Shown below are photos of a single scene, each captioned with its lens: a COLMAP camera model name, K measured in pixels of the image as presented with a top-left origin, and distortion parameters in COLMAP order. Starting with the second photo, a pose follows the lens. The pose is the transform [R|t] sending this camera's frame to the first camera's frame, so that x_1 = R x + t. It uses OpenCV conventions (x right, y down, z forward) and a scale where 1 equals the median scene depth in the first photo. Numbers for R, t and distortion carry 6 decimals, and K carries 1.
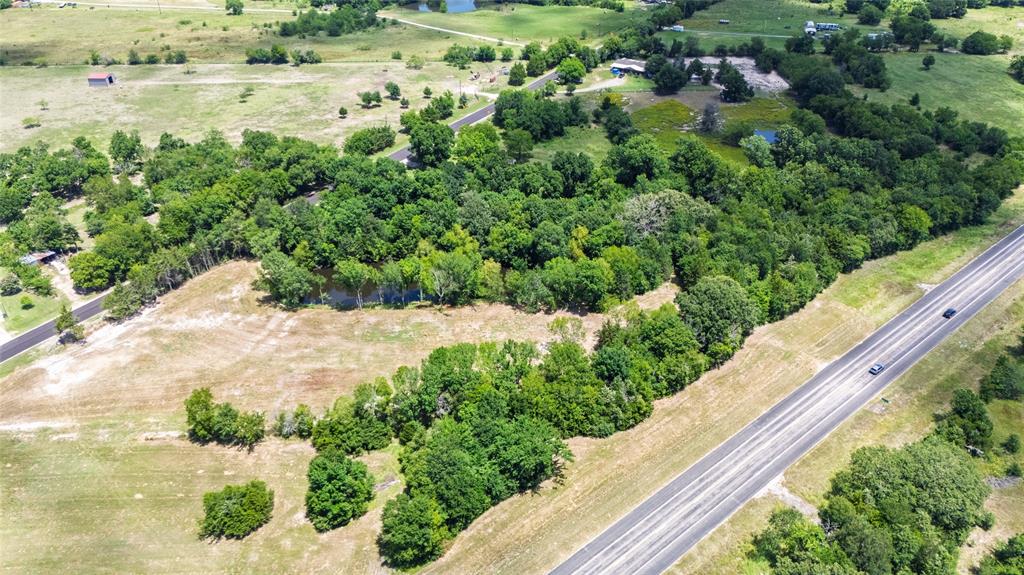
lens RADIAL K [[752.1, 0, 514.4], [0, 752.1, 282.3], [0, 0, 1]] dist [0.076245, -0.077303]
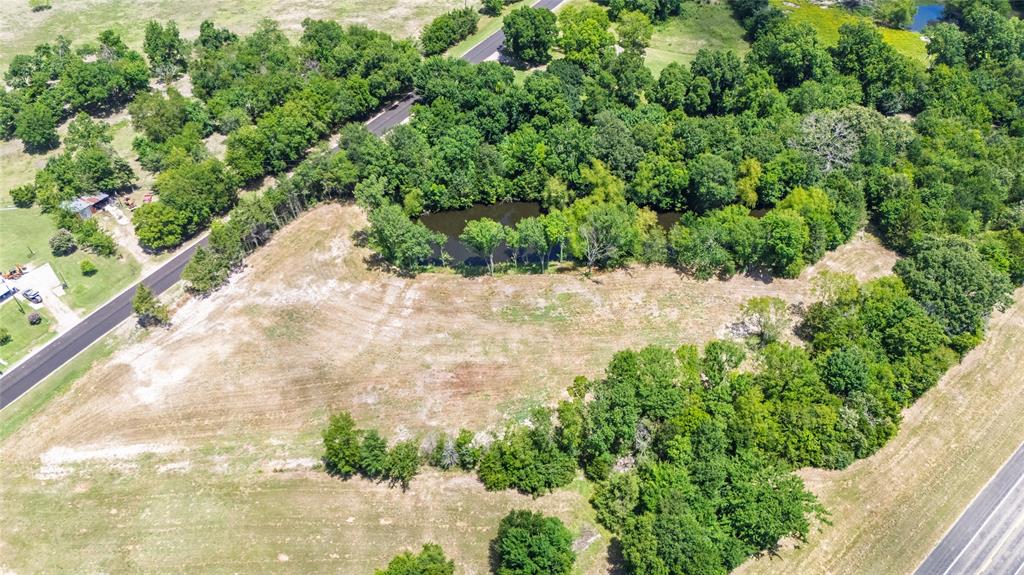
lens RADIAL K [[752.1, 0, 514.4], [0, 752.1, 282.3], [0, 0, 1]] dist [0.076245, -0.077303]
pose [[0.999942, -0.007084, -0.008092, -0.171923], [0.008572, 0.979354, 0.201970, -0.120845], [0.006494, -0.202028, 0.979358, 0.194801]]
